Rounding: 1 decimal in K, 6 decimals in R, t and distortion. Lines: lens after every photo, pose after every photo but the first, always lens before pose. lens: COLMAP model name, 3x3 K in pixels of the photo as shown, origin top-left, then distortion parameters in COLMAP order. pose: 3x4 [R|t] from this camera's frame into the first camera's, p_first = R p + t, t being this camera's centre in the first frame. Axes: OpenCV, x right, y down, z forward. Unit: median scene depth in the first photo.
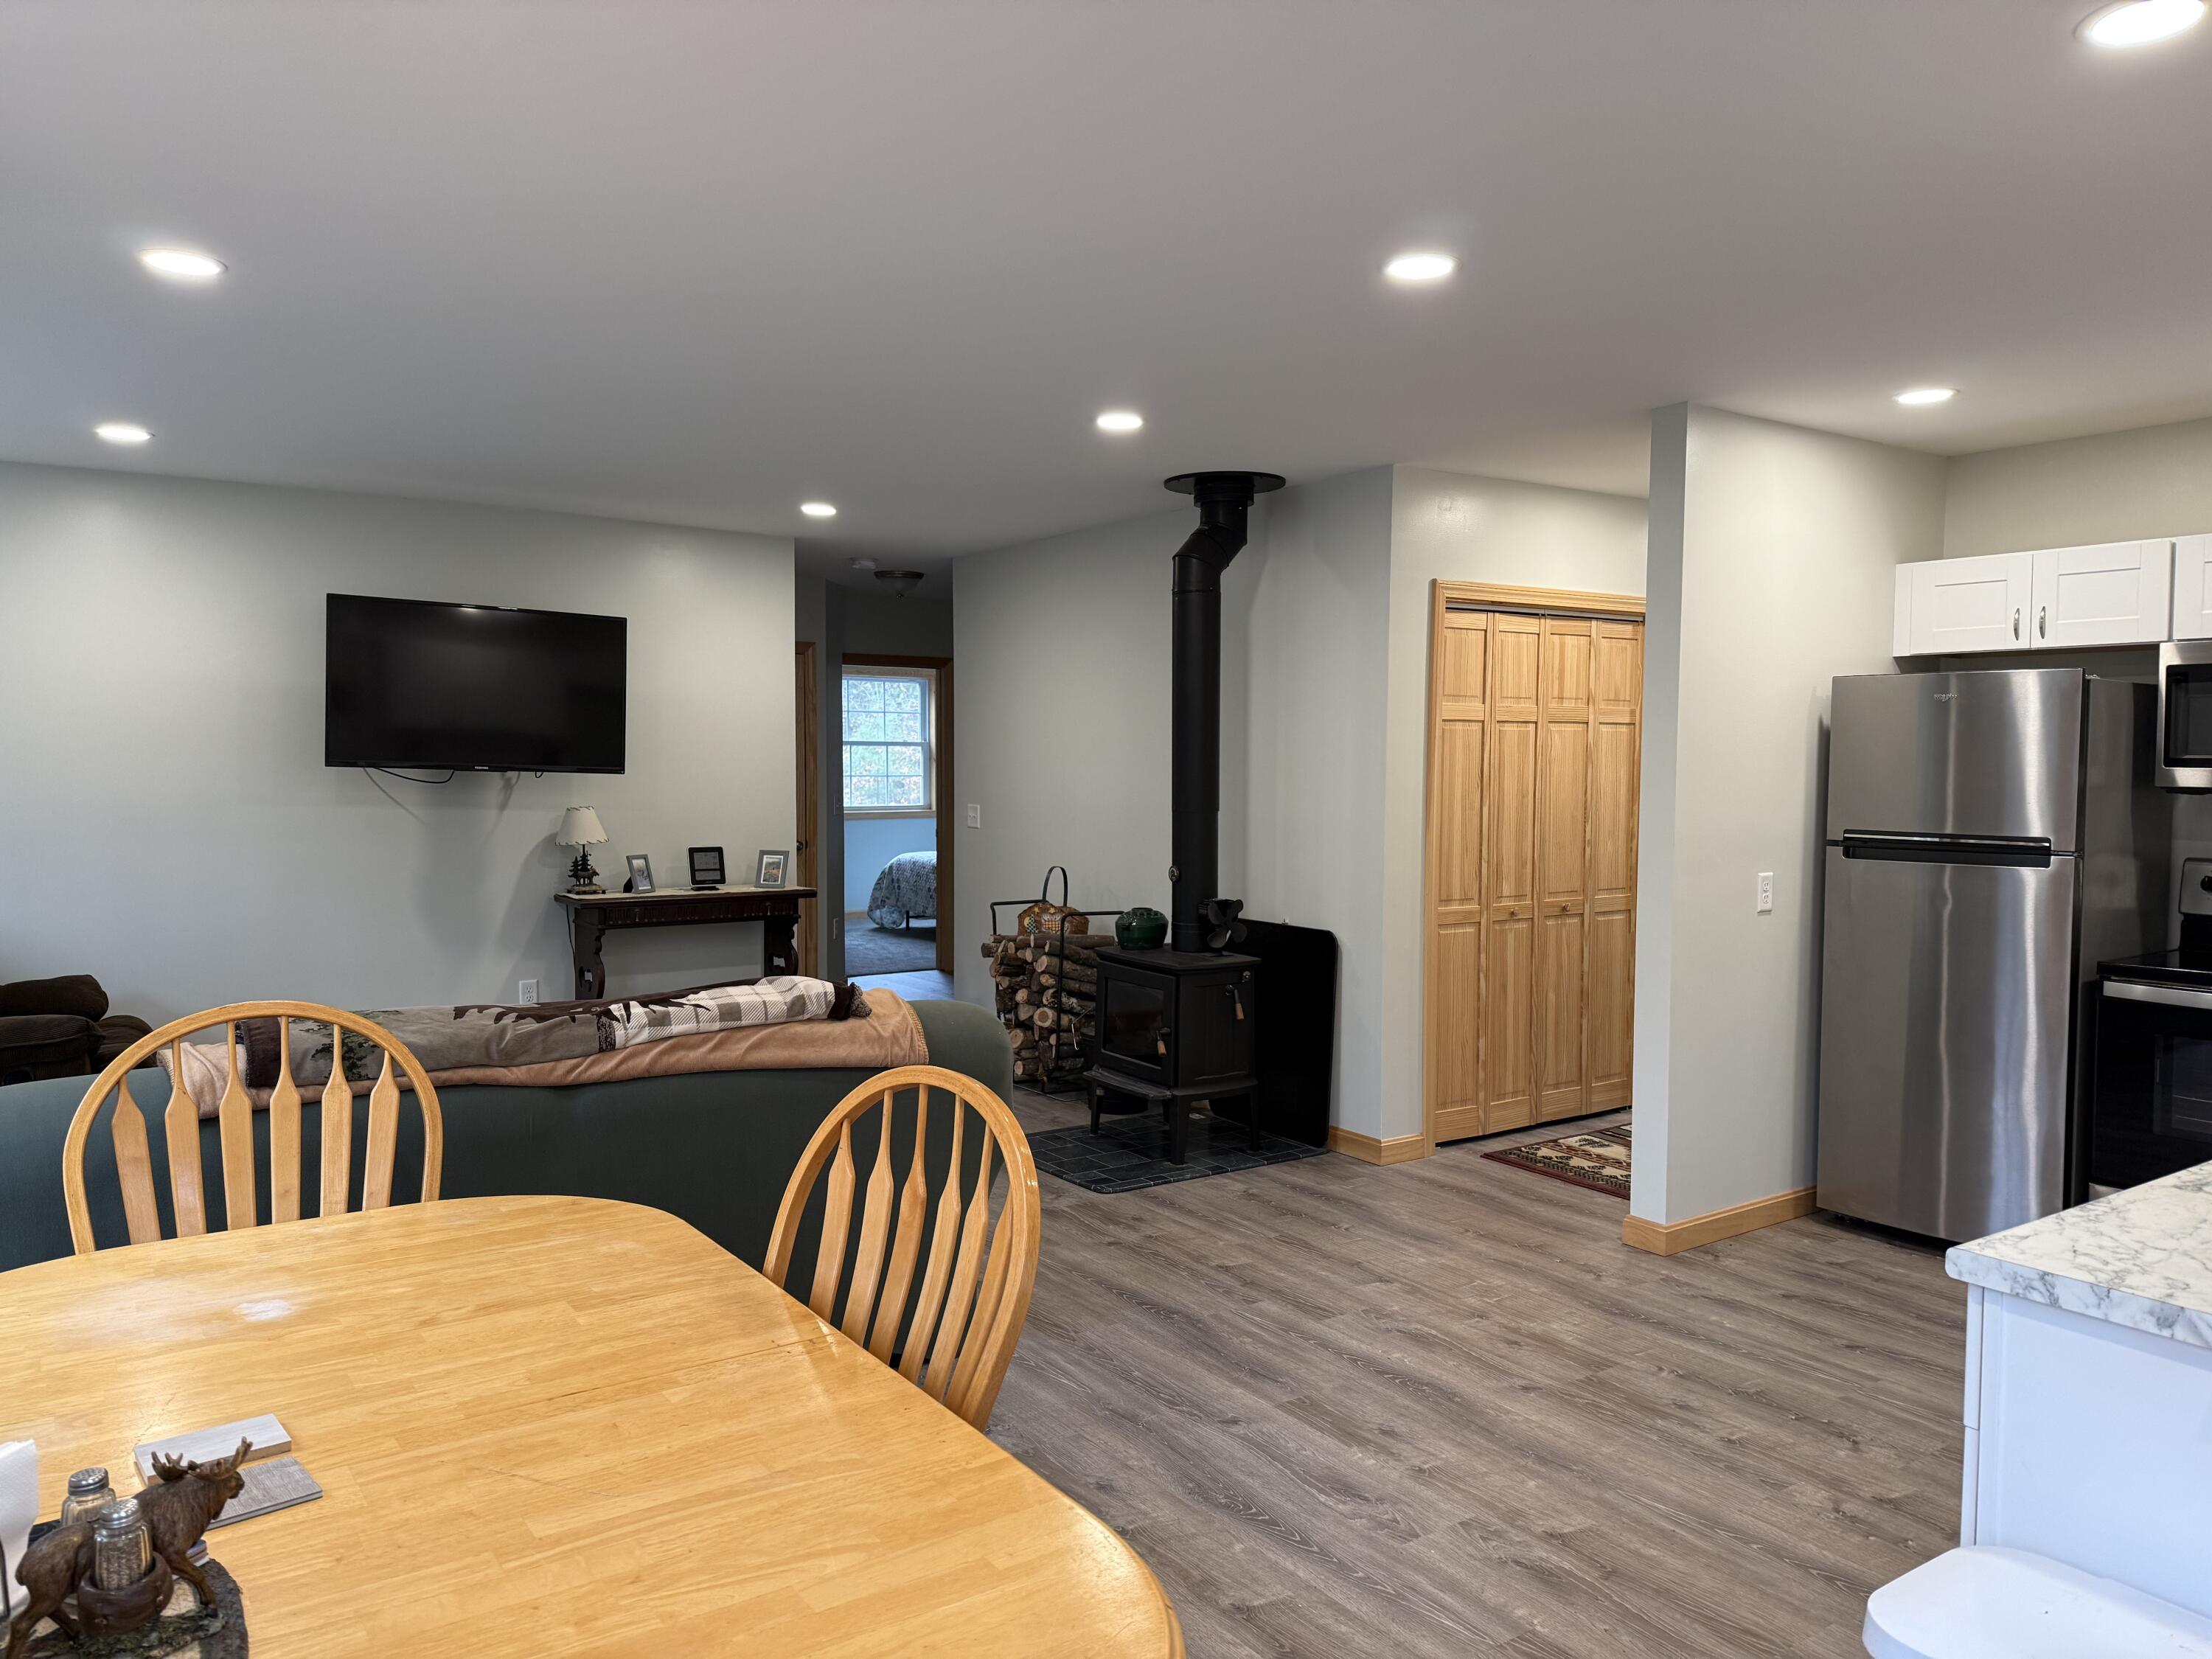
lens RADIAL K [[1553.9, 0, 1095.0], [0, 1553.9, 877.8], [0, 0, 1]] dist [0.049327, -0.054091]
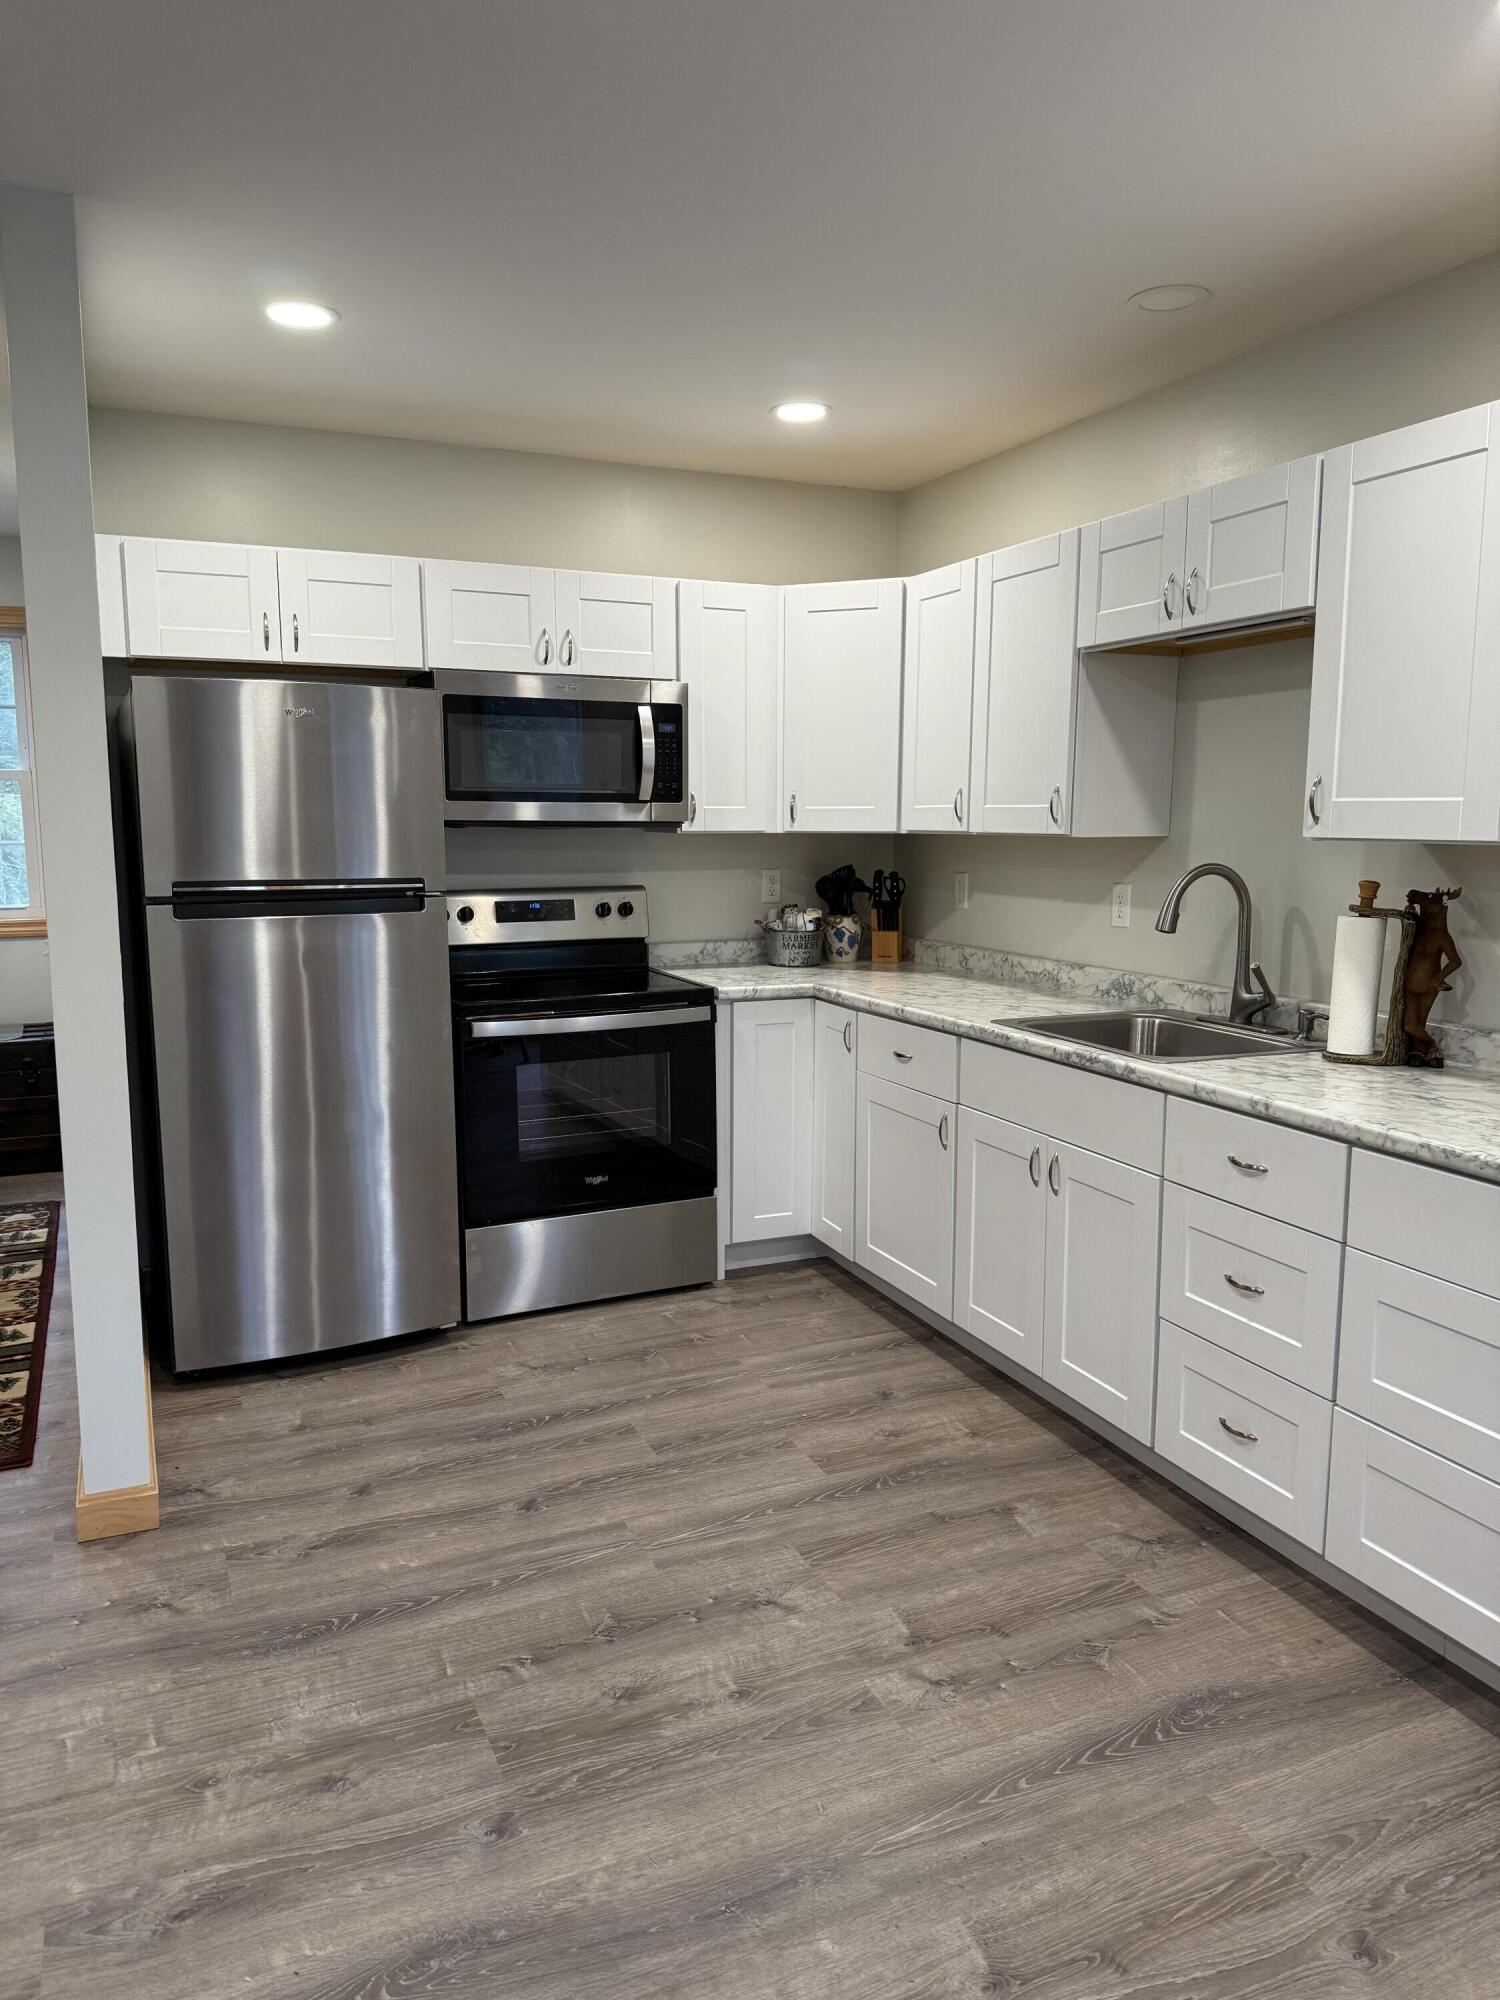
lens RADIAL K [[1404.9, 0, 763.1], [0, 1404.9, 1004.5], [0, 0, 1]] dist [0.049327, -0.054091]
pose [[0.177879, -0.140258, 0.974005, -0.150004], [0.074904, 0.988849, 0.128717, -0.039383], [-0.981198, 0.050060, 0.186401, 0.603725]]
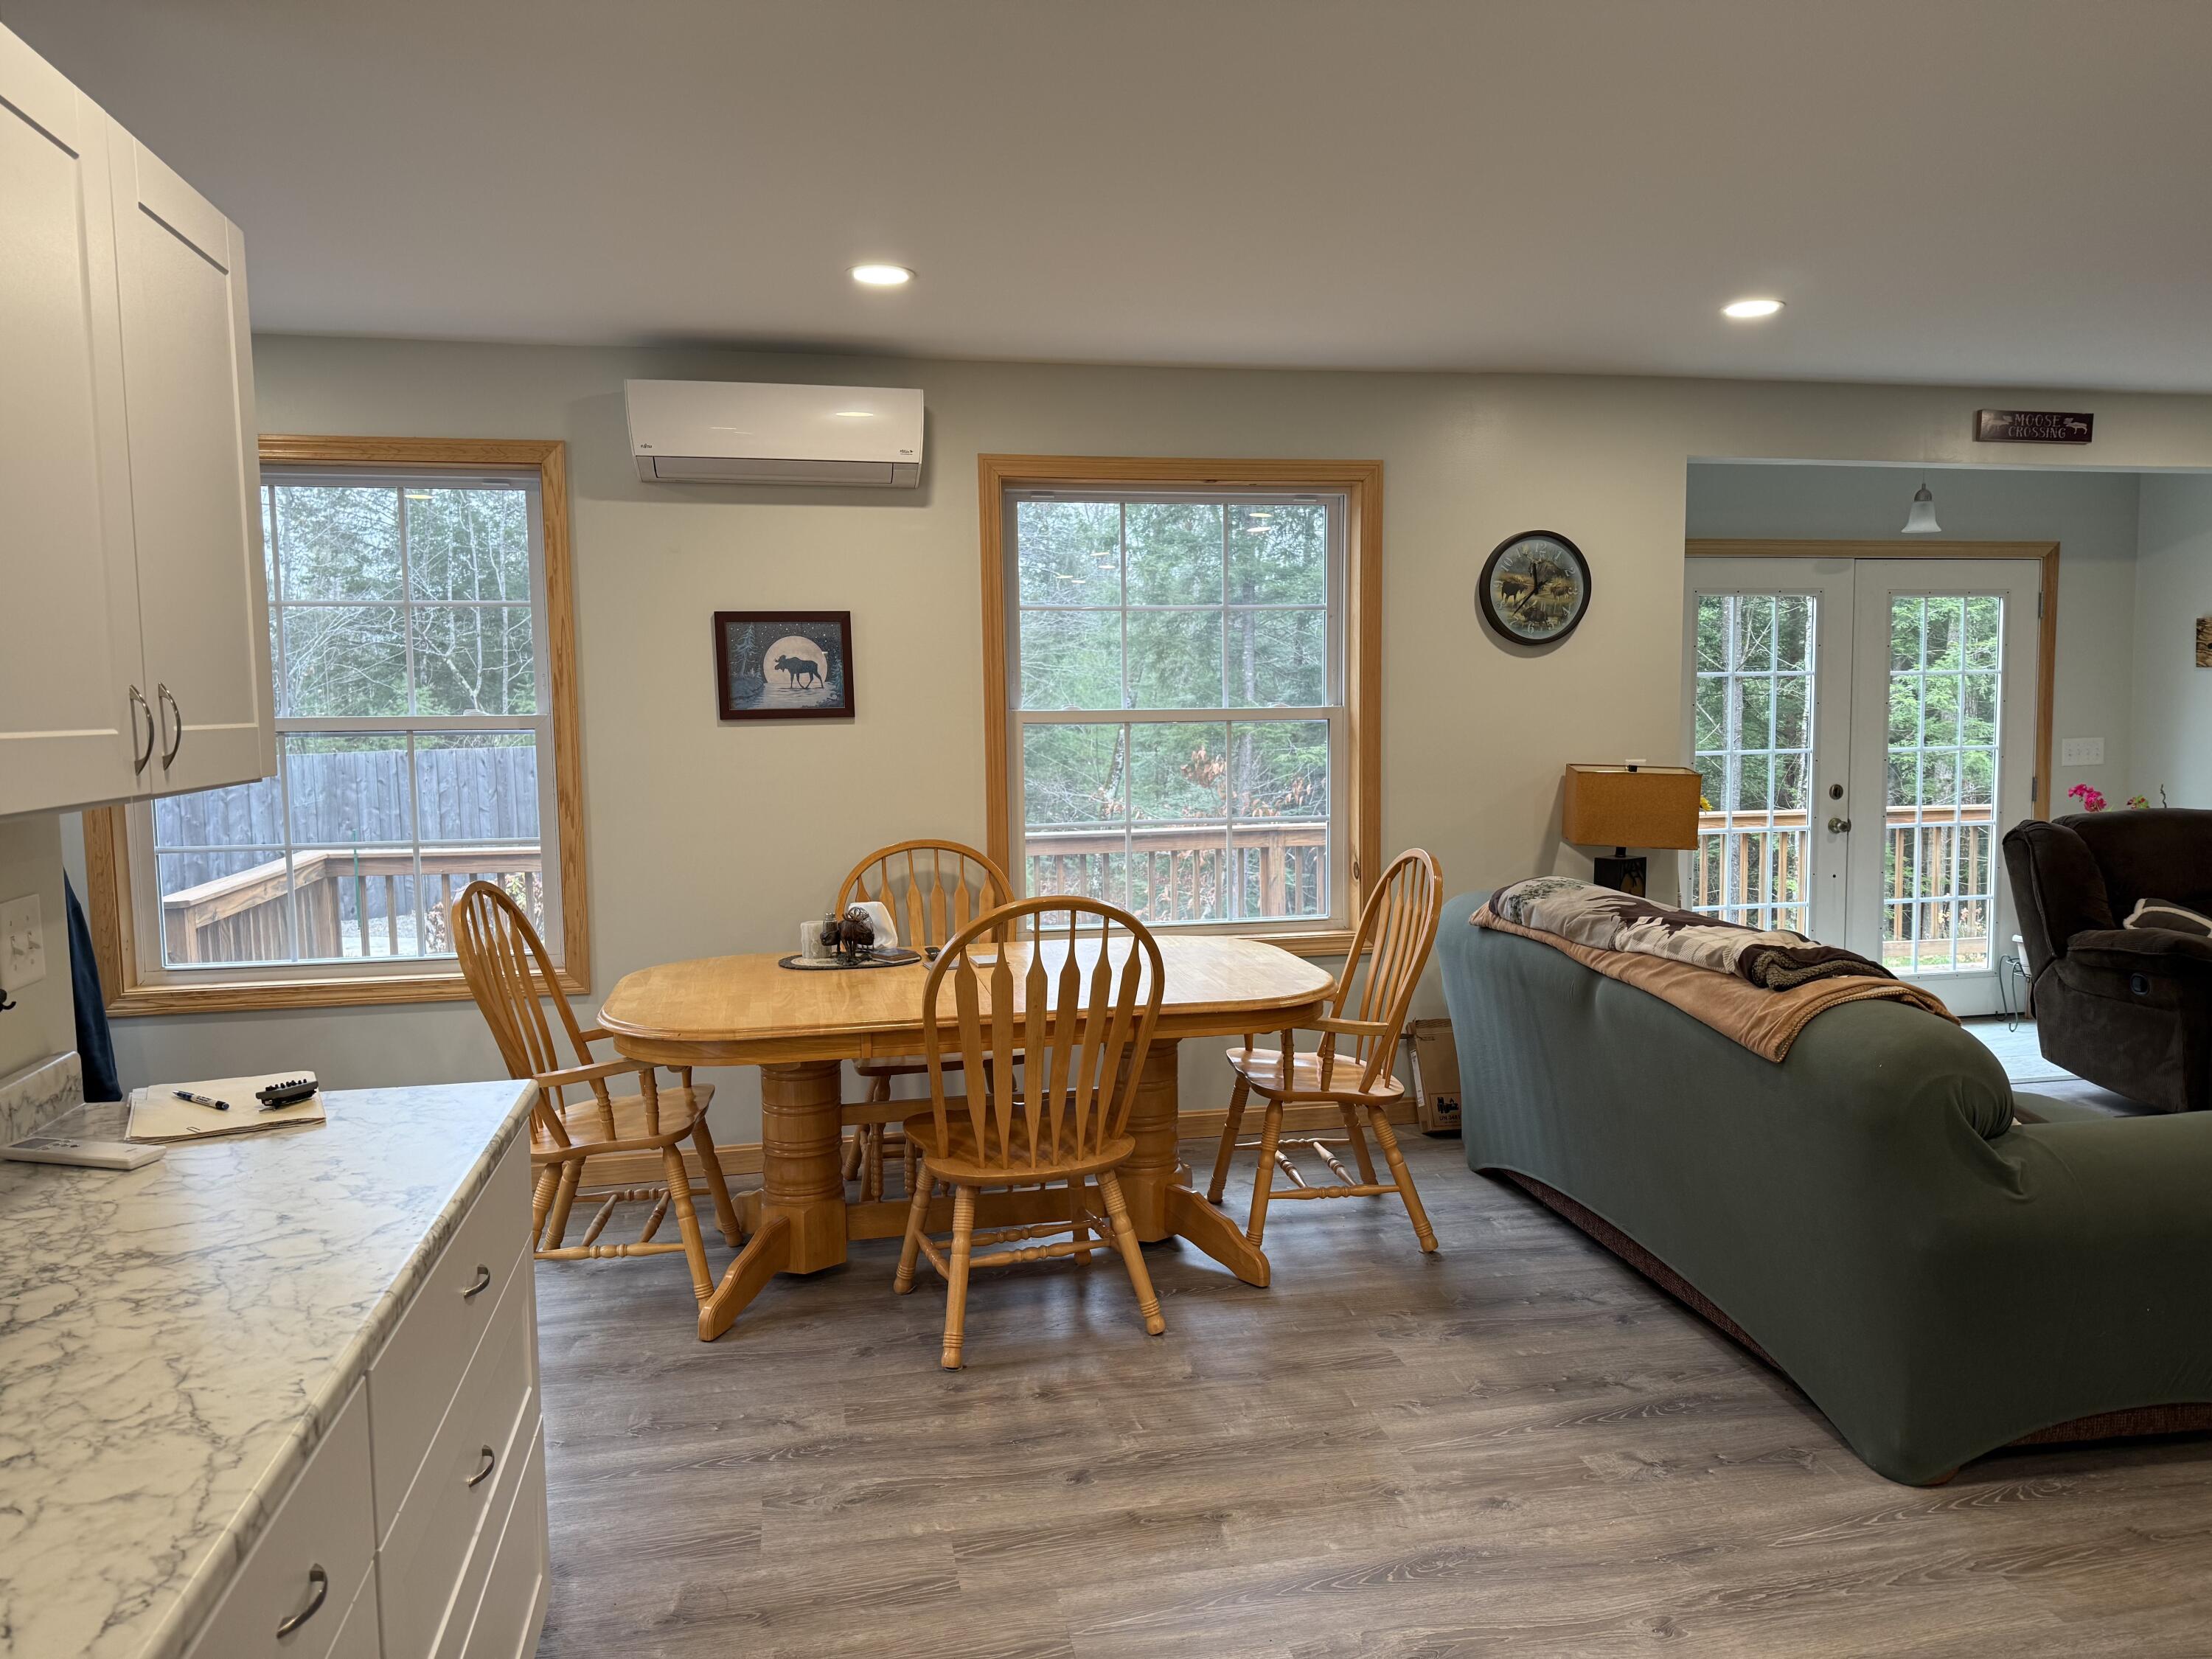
lens RADIAL K [[1553.9, 0, 1105.0], [0, 1553.9, 851.5], [0, 0, 1]] dist [0.049327, -0.054091]
pose [[-0.397750, 0.088609, -0.913205, 0.591796], [-0.061563, 0.990505, 0.122924, -0.055333], [0.915426, 0.105112, -0.388518, 0.732115]]
